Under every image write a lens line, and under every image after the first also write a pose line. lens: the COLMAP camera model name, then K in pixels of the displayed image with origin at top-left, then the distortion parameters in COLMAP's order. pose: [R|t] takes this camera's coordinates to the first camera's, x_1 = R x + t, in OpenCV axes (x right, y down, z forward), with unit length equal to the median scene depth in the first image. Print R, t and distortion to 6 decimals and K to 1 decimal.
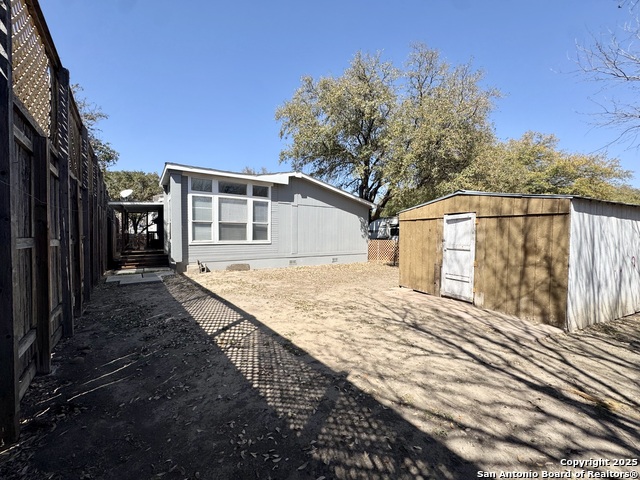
lens RADIAL K [[258.3, 0, 318.3], [0, 258.3, 242.5], [0, 0, 1]] dist [-0.003270, 0.000750]
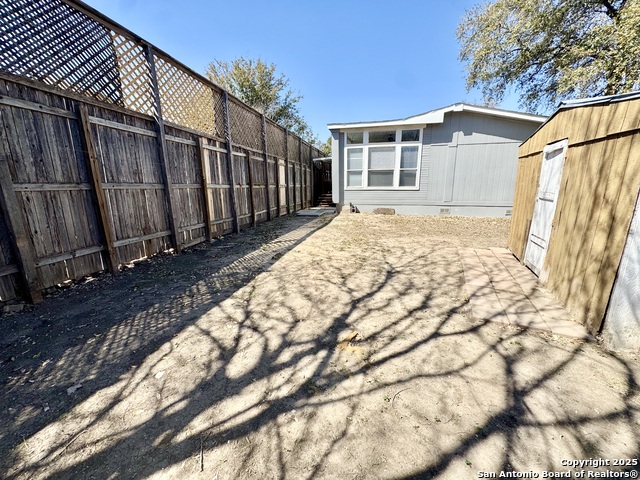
lens RADIAL K [[258.3, 0, 318.9], [0, 258.3, 241.0], [0, 0, 1]] dist [-0.003270, 0.000750]
pose [[0.645700, 0.158672, -0.746923, 0.844614], [-0.010565, 0.979935, 0.199039, 0.008141], [0.763518, -0.120629, 0.634420, 0.151118]]
